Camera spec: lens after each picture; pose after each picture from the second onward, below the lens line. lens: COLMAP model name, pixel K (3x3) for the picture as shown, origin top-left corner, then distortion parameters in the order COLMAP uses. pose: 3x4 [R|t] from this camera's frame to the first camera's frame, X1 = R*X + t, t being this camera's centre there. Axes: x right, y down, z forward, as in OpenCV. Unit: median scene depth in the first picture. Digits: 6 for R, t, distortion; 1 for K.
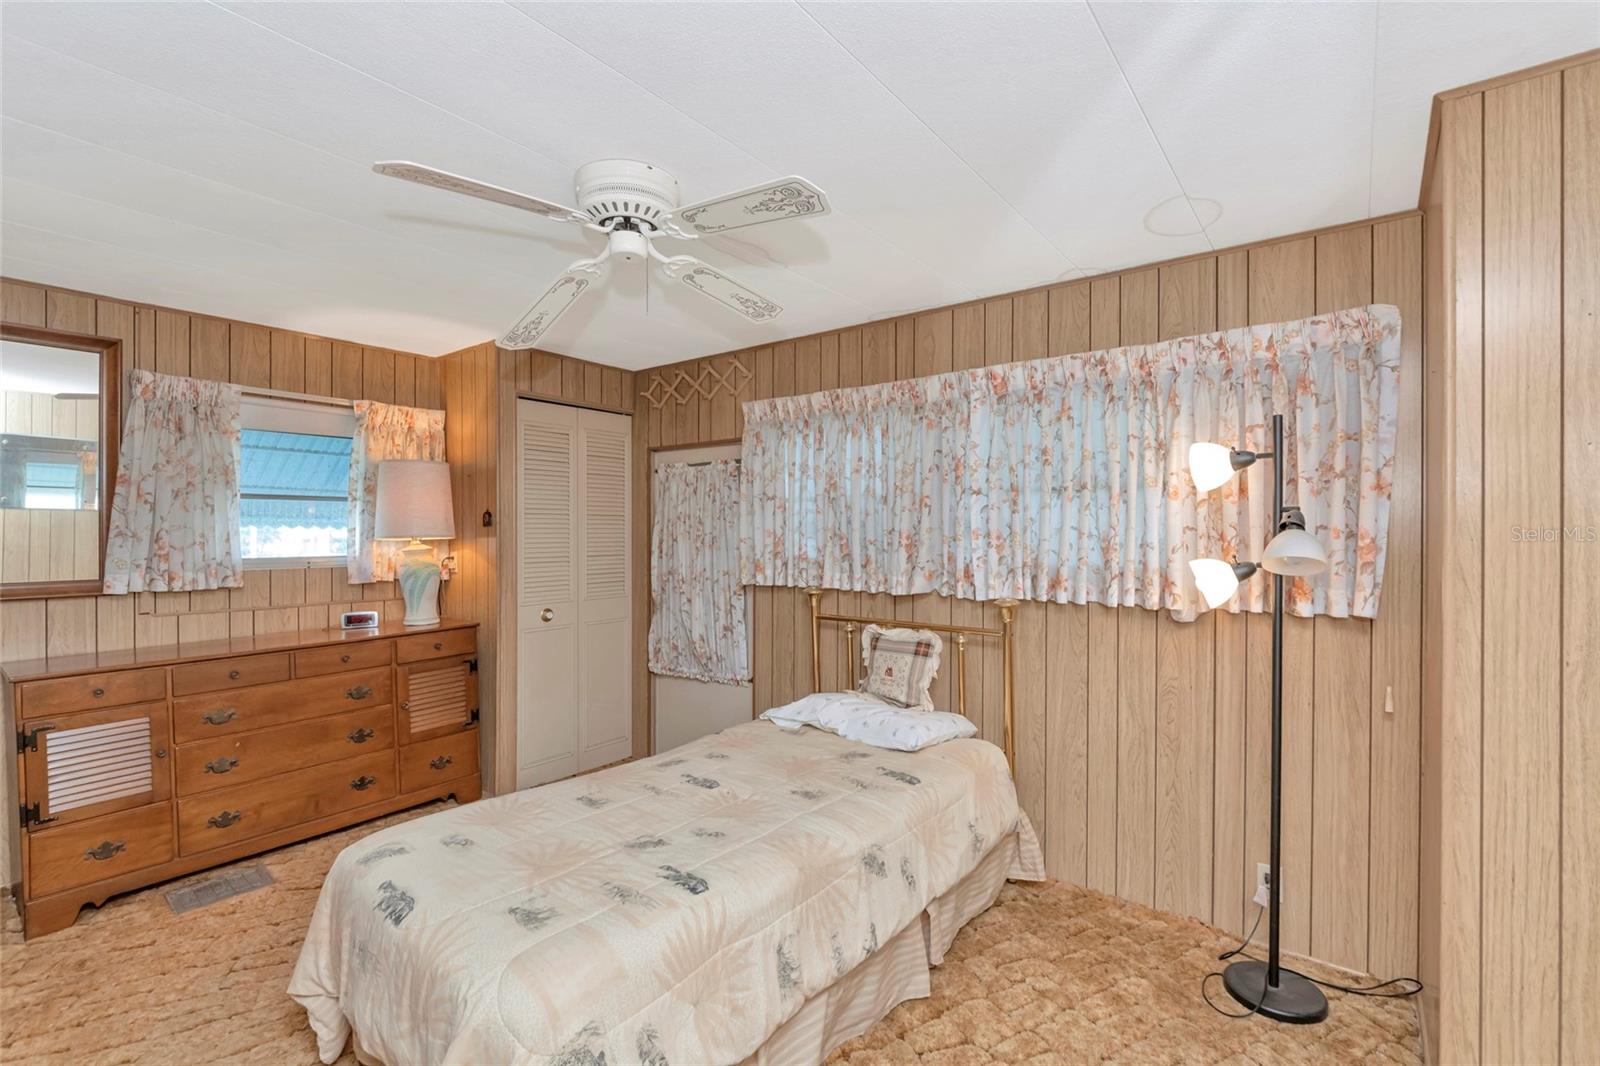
lens RADIAL K [[718.8, 0, 800.0], [0, 718.8, 533.0], [0, 0, 1]] dist [-0.003797, -0.000556]
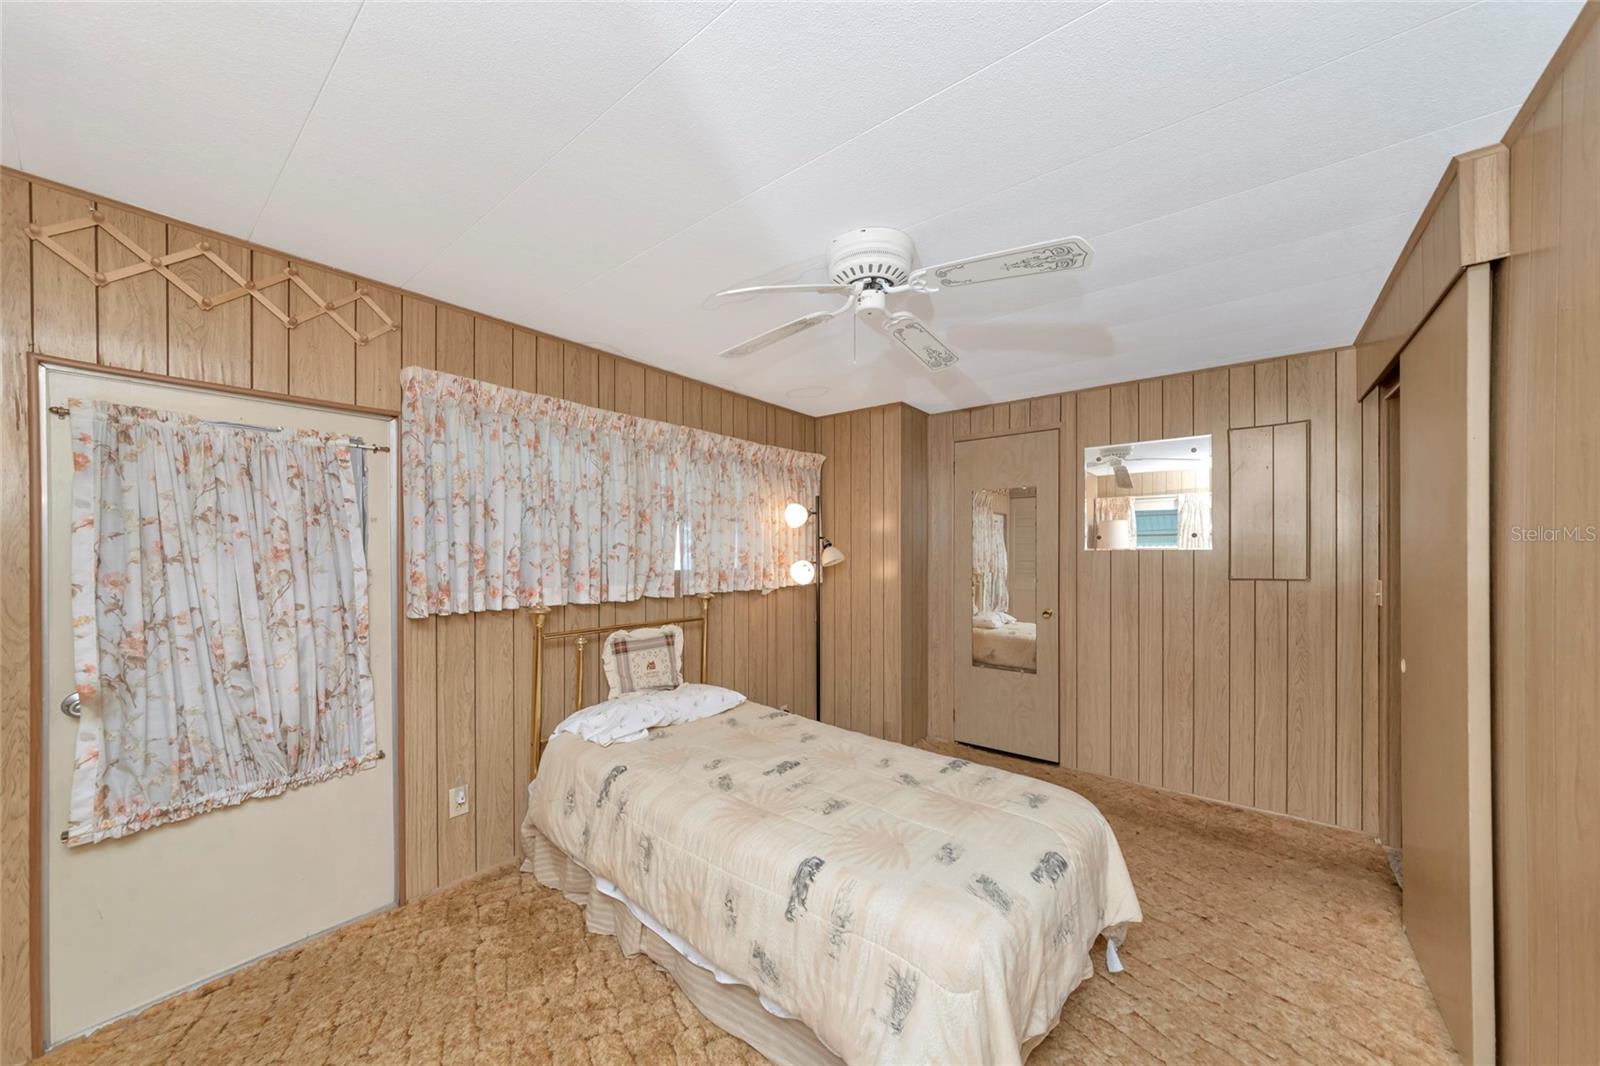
lens RADIAL K [[562.9, 0, 798.4], [0, 562.9, 551.1], [0, 0, 1]] dist [-0.001491, -0.000063]
pose [[0.010219, -0.000998, 0.999947, -0.781201], [-0.001034, 0.999999, 0.001009, 0.005113], [-0.999947, -0.001044, 0.010218, 0.742795]]
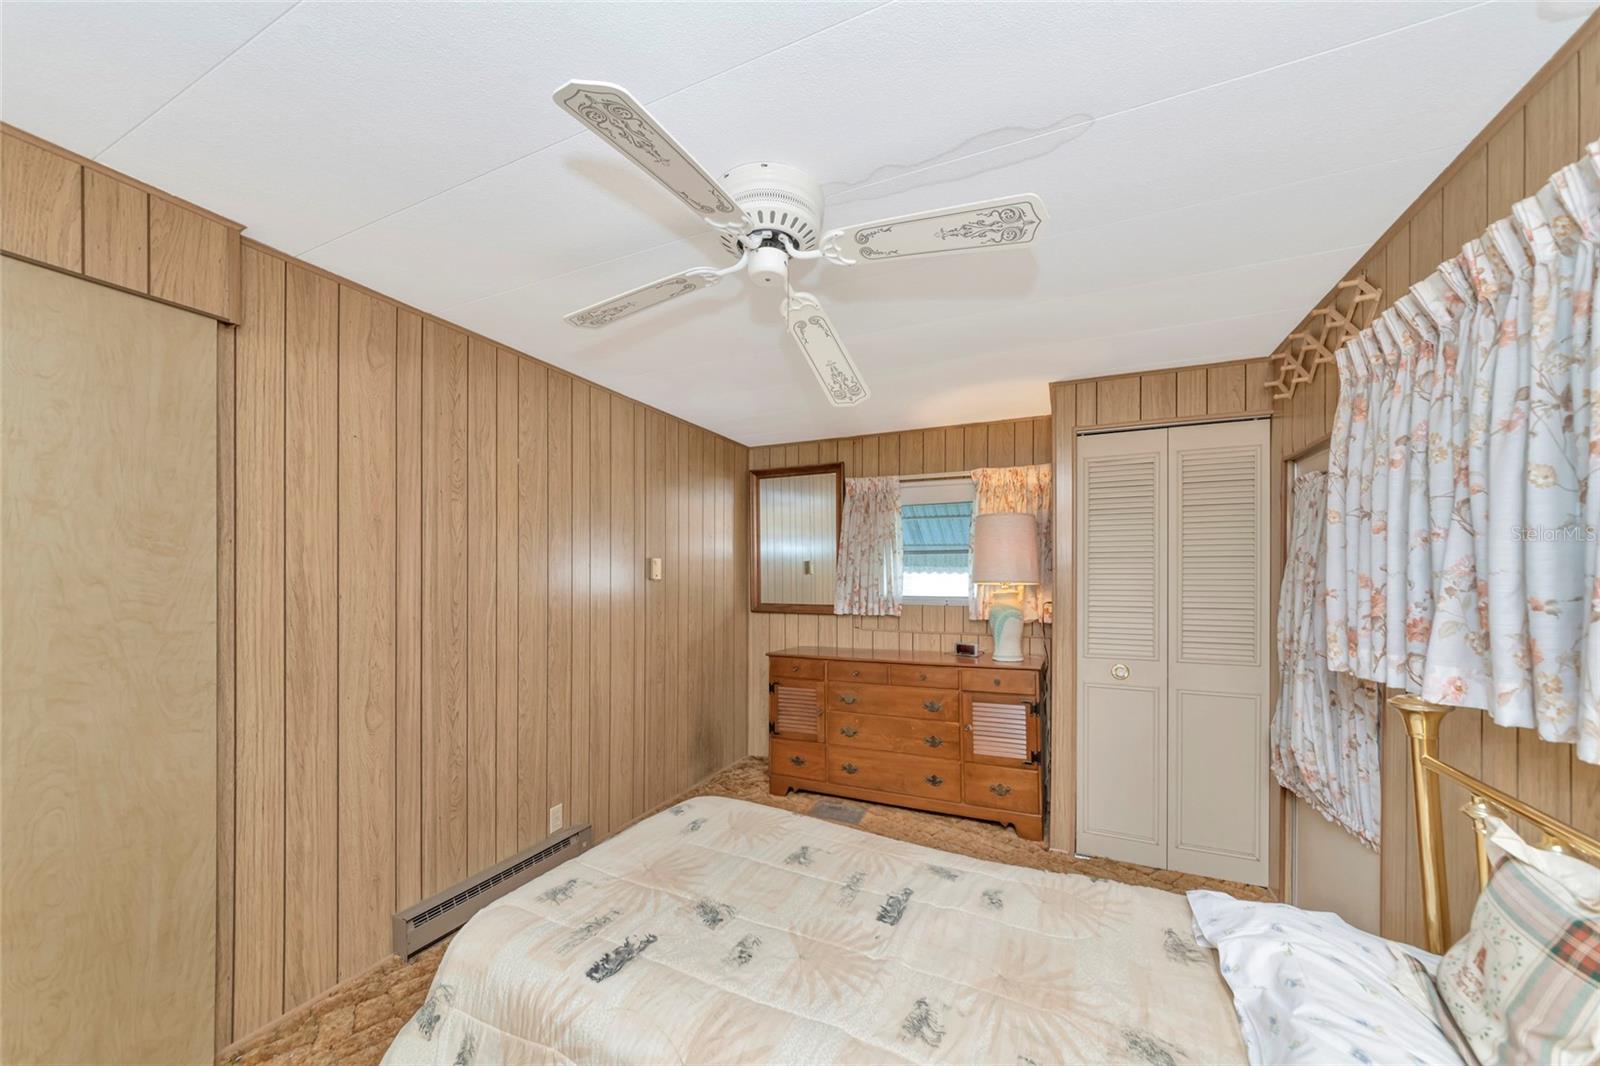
lens RADIAL K [[577.9, 0, 793.8], [0, 577.9, 579.6], [0, 0, 1]] dist [-0.000129, 0.000042]
pose [[0.216824, 0.004664, -0.976200, 0.331062], [-0.006399, 0.999974, 0.003356, 0.000572], [0.976190, 0.005519, 0.216848, 0.584456]]
